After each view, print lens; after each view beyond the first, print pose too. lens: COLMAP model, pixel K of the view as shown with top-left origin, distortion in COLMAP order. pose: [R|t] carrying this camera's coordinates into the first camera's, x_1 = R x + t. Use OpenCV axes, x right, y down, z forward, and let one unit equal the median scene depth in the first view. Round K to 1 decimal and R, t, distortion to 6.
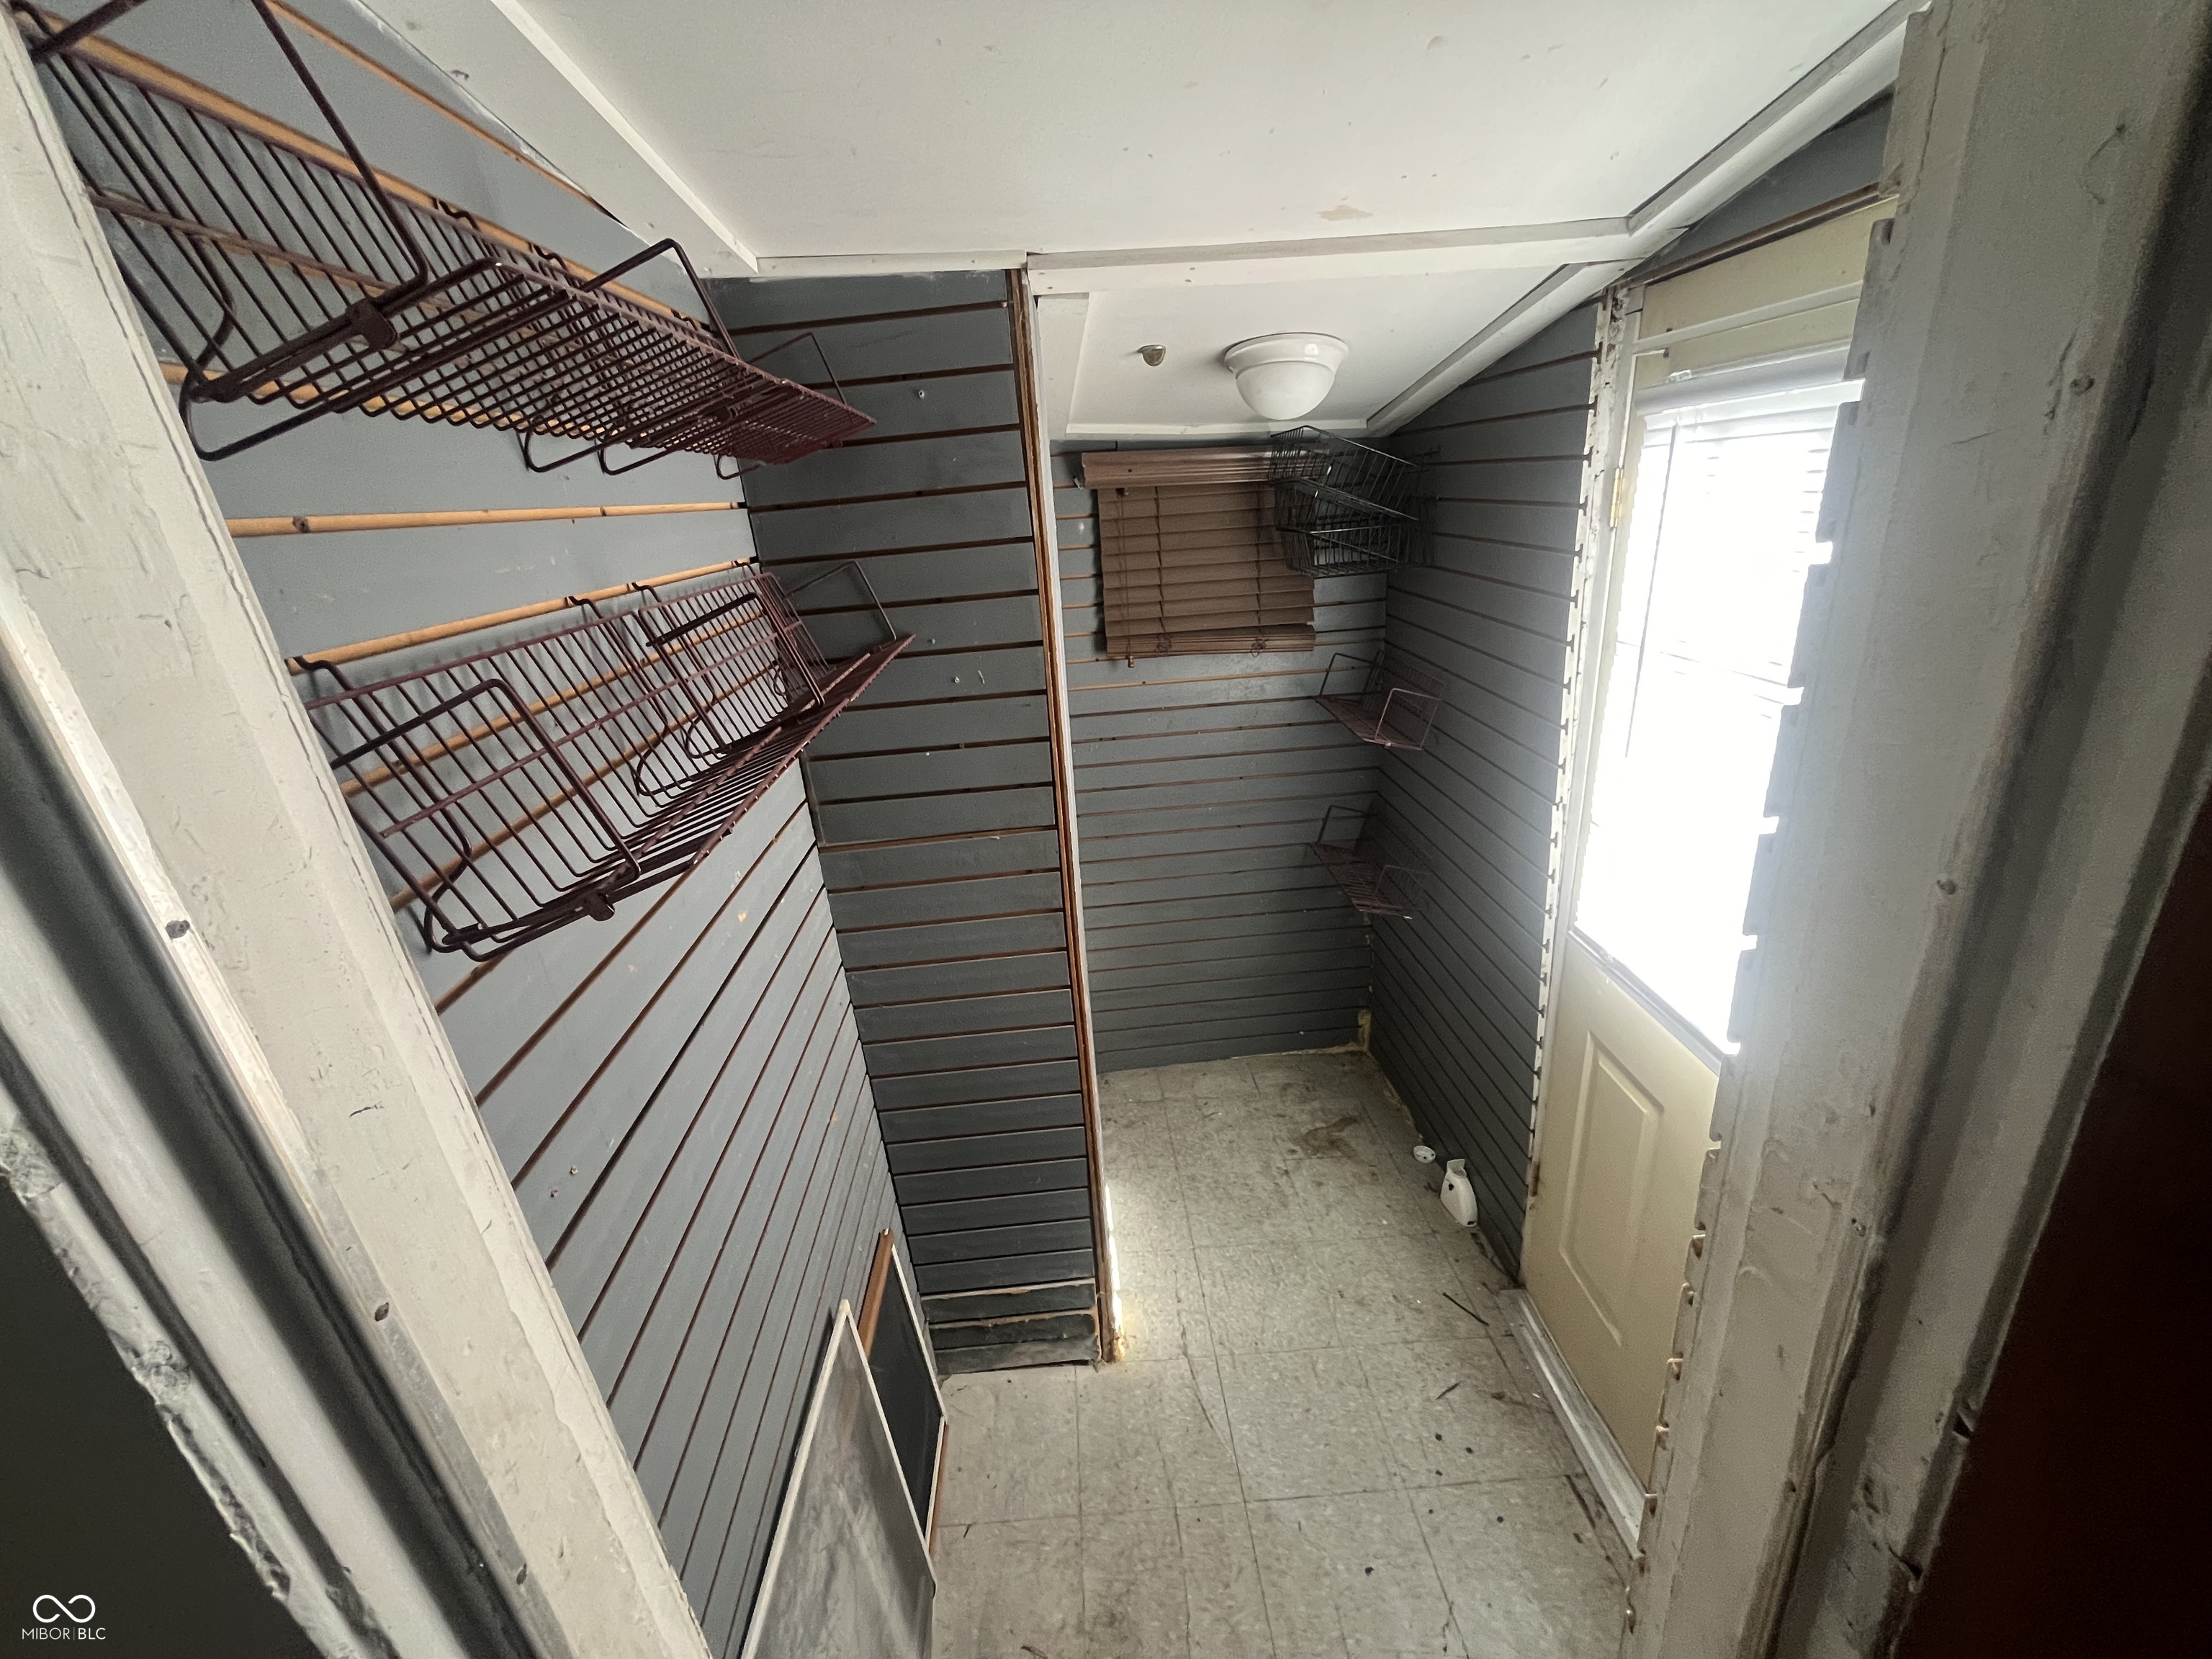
lens RADIAL K [[897.8, 0, 1109.2], [0, 897.8, 829.9], [0, 0, 1]] dist [0.012174, 0.000092]
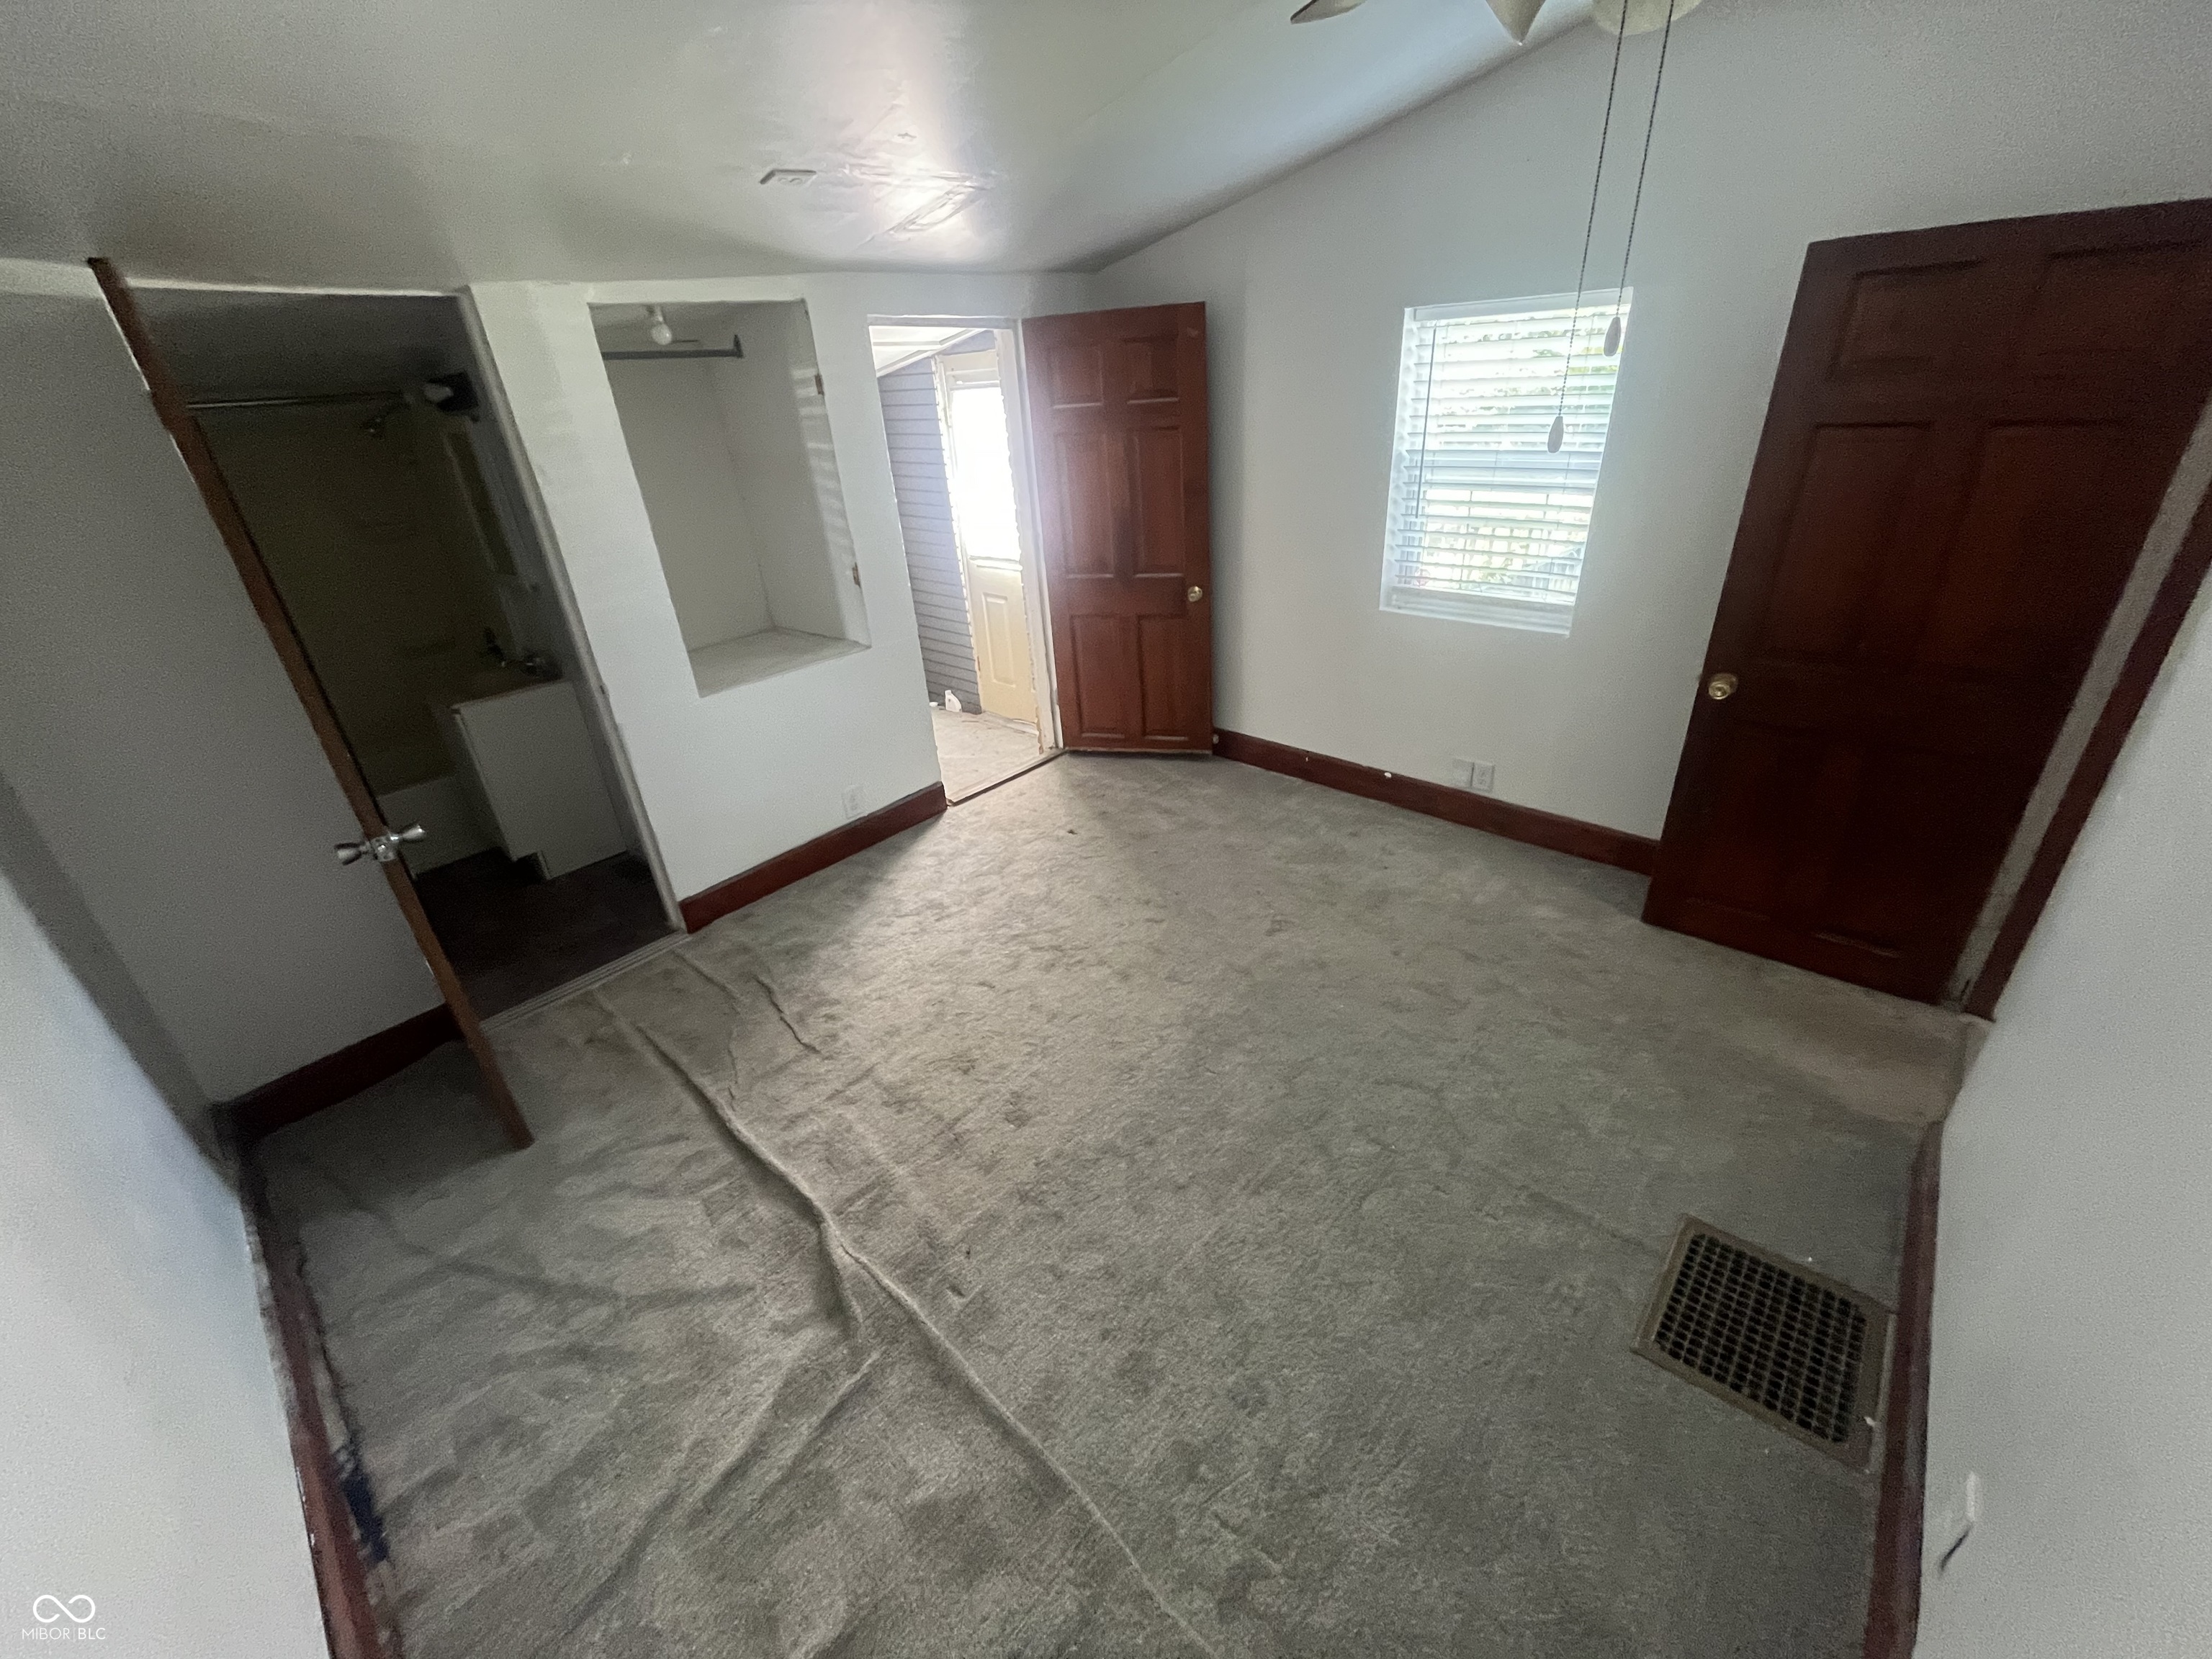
lens RADIAL K [[897.8, 0, 1108.9], [0, 897.8, 829.6], [0, 0, 1]] dist [0.012174, 0.000092]
pose [[0.733857, -0.286364, 0.615995, -1.570970], [0.253610, 0.956733, 0.142631, 0.812030], [-0.630187, 0.051552, 0.774730, -1.987535]]
